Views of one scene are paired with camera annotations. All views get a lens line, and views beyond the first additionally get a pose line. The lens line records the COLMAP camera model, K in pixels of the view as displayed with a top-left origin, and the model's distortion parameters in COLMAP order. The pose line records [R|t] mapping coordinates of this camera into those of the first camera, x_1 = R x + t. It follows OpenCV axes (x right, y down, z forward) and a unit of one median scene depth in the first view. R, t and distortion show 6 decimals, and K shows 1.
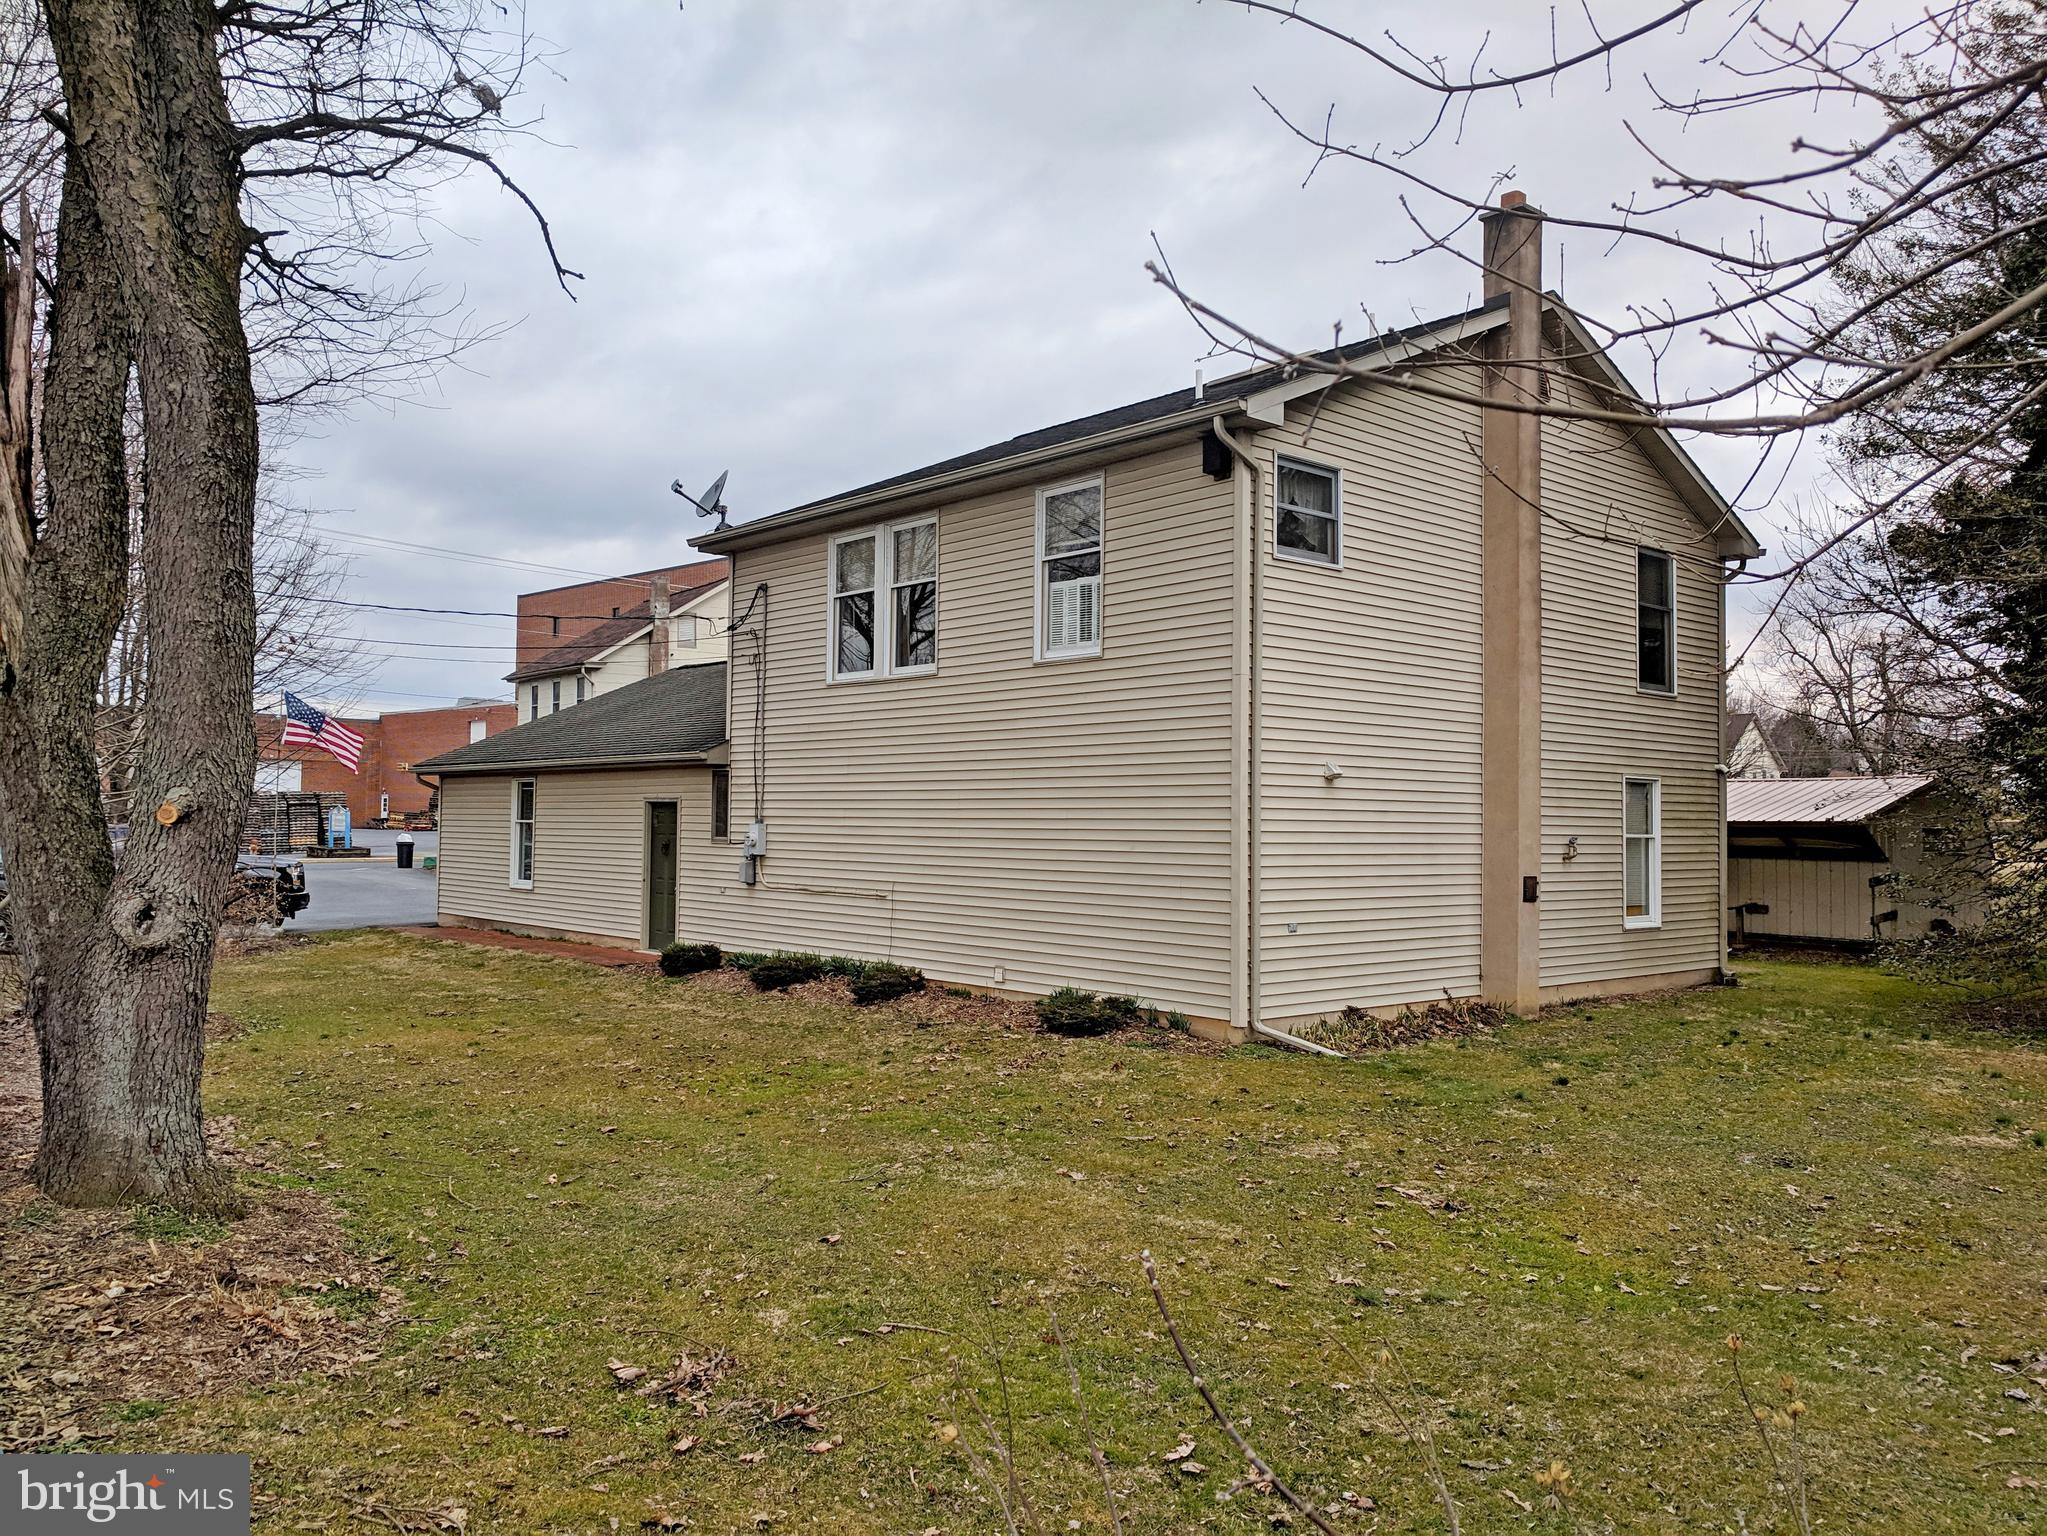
lens RADIAL K [[1542.1, 0, 1023.5], [0, 1542.1, 768.0], [0, 0, 1]] dist [-0.004809, -0.002619]
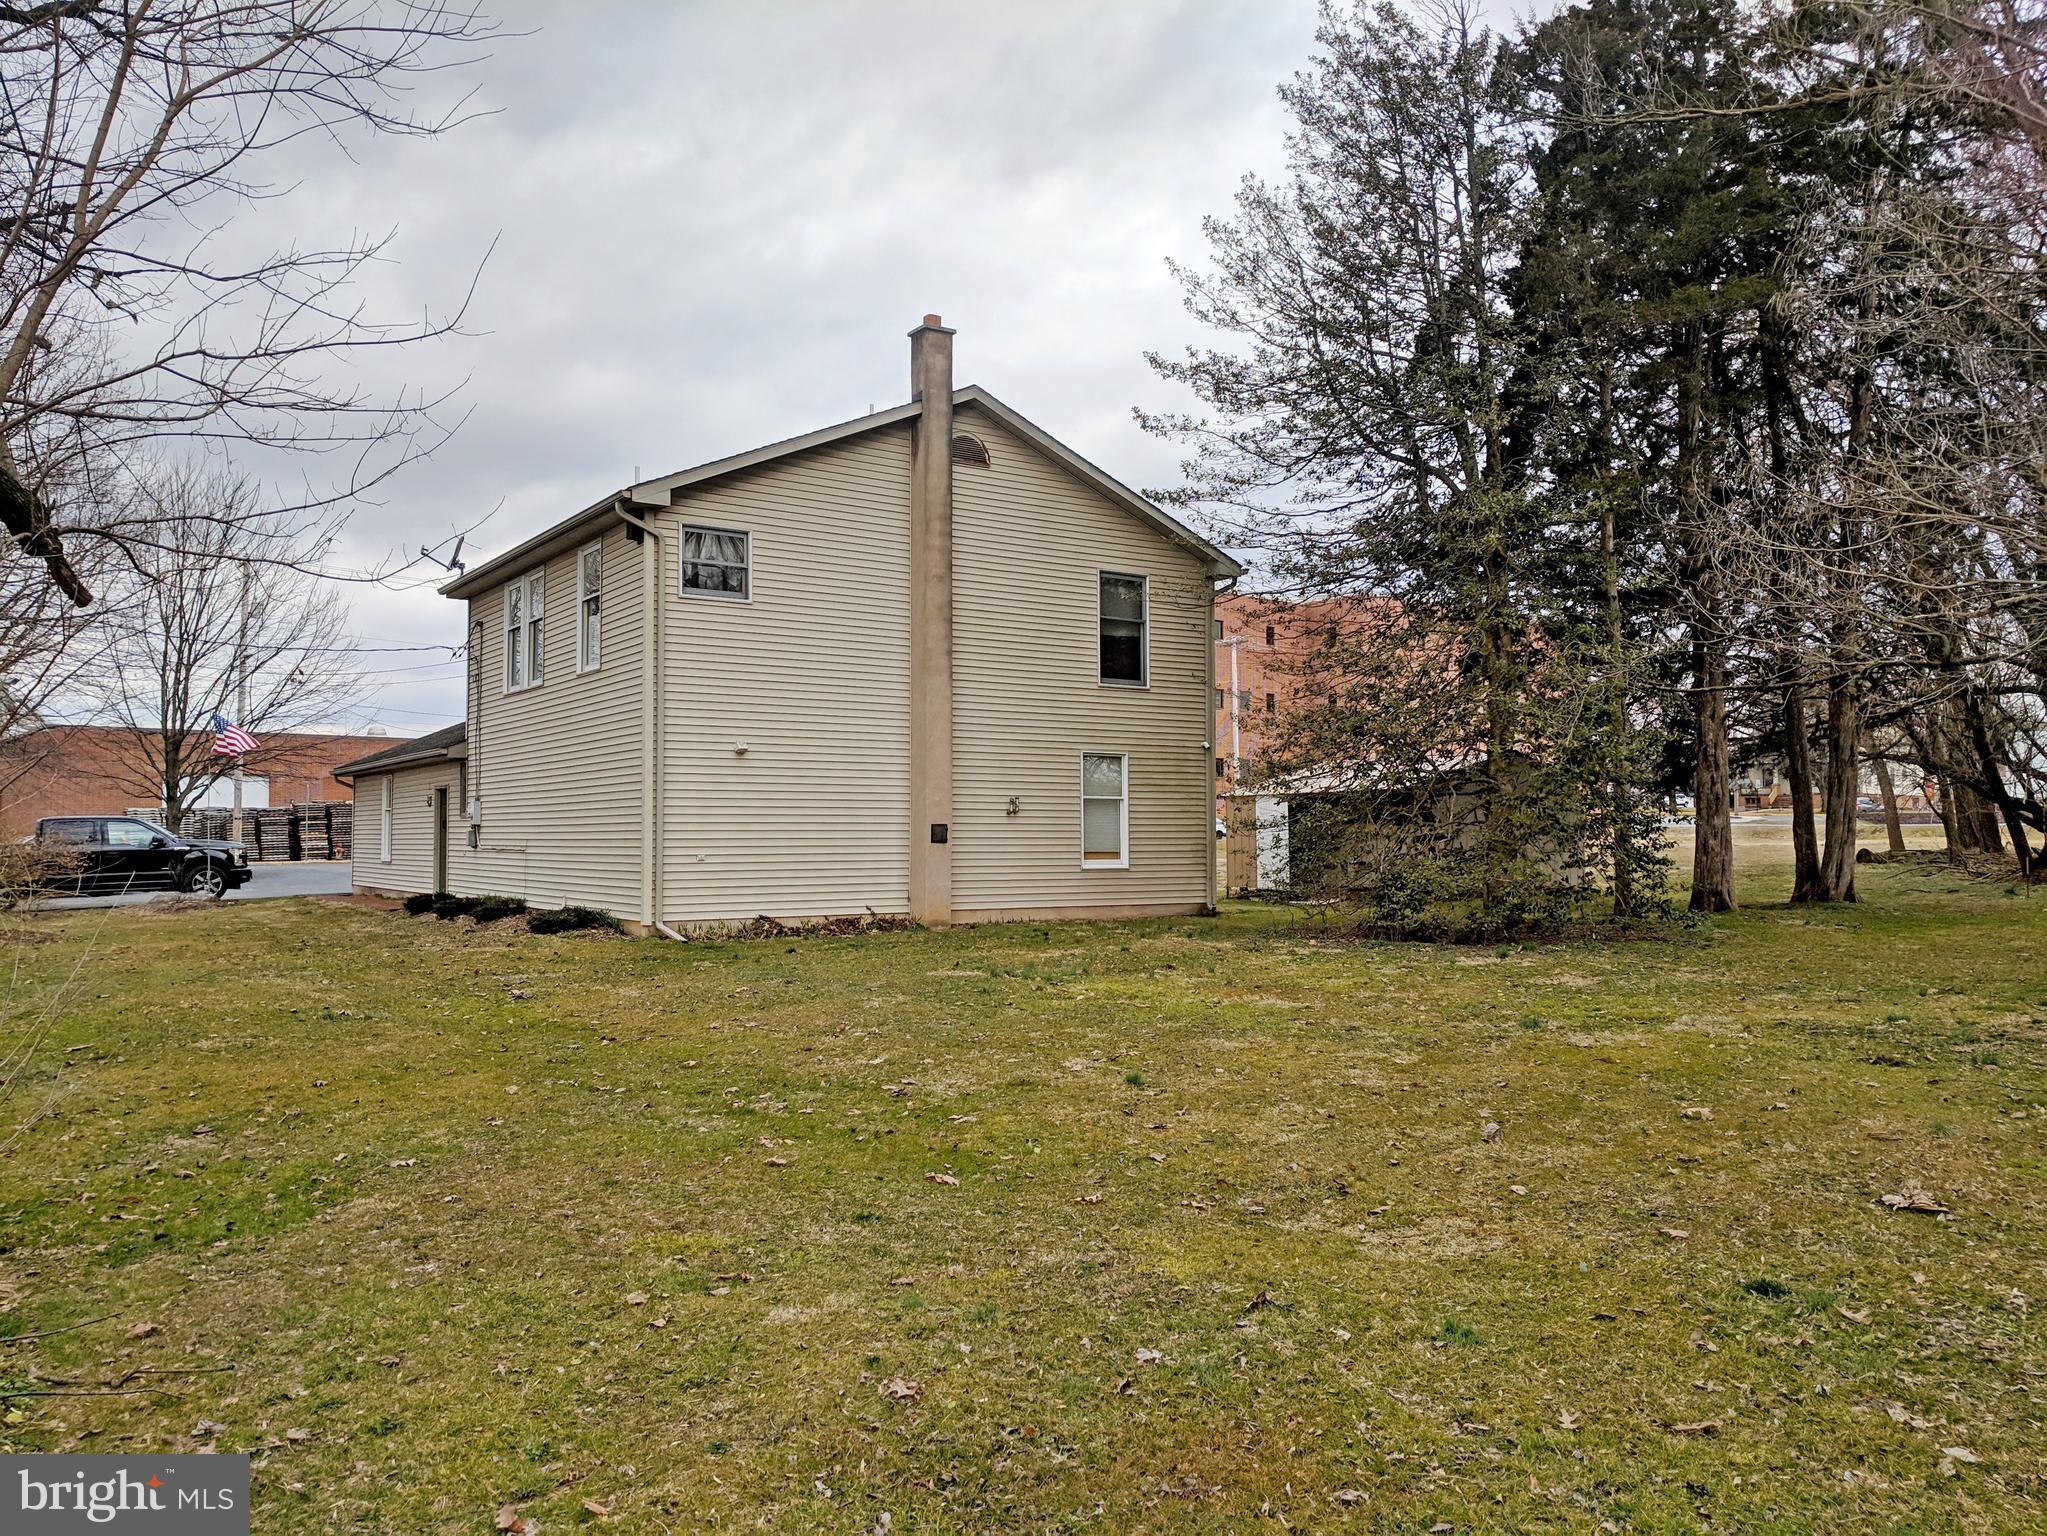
lens RADIAL K [[1514.5, 0, 1023.5], [0, 1514.5, 768.0], [0, 0, 1]] dist [0.004257, 0.000020]
pose [[0.994700, -0.018620, -0.101124, 0.525489], [0.017904, 0.999808, -0.007988, 0.032433], [0.101254, 0.006135, 0.994842, -0.305333]]
